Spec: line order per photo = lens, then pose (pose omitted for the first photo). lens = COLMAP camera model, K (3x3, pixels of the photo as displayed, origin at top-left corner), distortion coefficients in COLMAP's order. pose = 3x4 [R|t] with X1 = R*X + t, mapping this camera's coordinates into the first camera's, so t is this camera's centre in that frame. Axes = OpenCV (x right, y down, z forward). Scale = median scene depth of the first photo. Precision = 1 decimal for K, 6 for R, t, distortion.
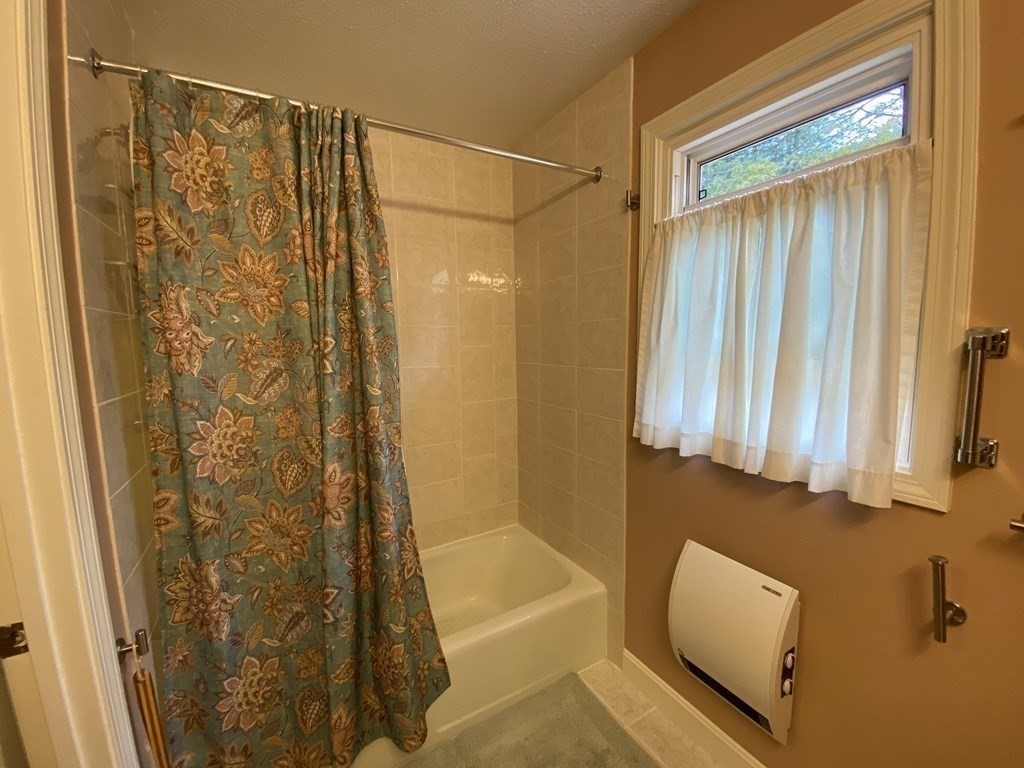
lens RADIAL K [[419.3, 0, 512.0], [0, 419.3, 384.0], [0, 0, 1]] dist [-0.023166, -0.004906]
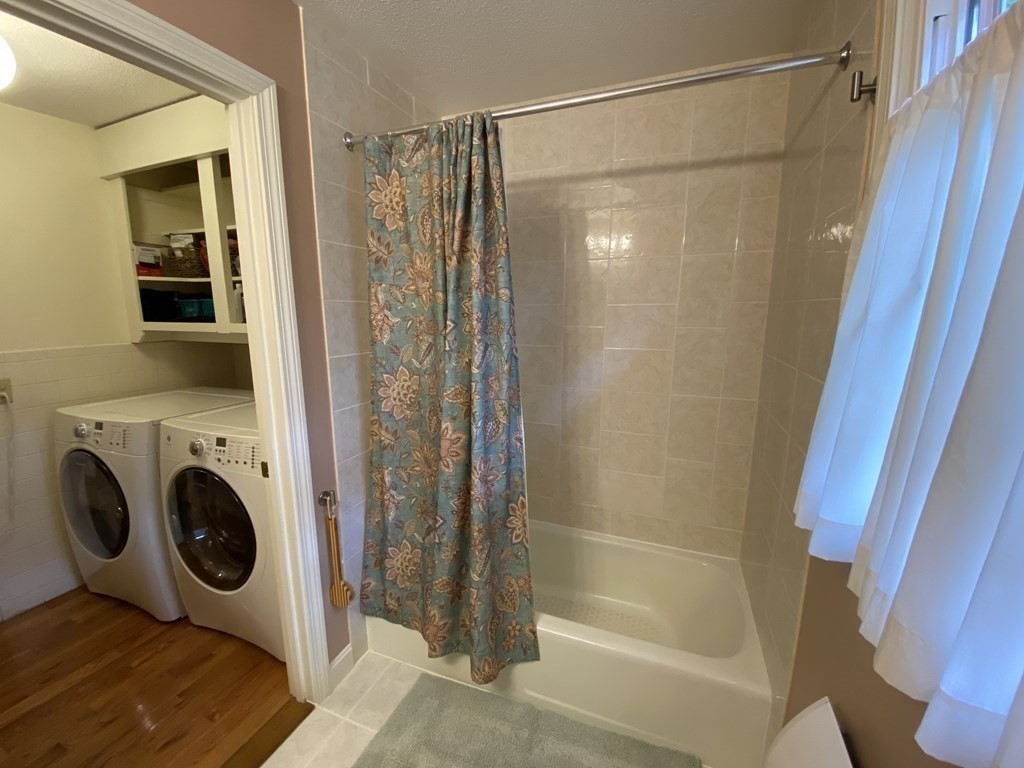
lens RADIAL K [[415.2, 0, 512.0], [0, 415.2, 384.0], [0, 0, 1]] dist [0.010427, -0.015953]
pose [[0.613383, 0.154380, -0.774550, 0.644591], [-0.091297, 0.987995, 0.124623, -0.097339], [0.784491, -0.005728, 0.620114, 0.387553]]
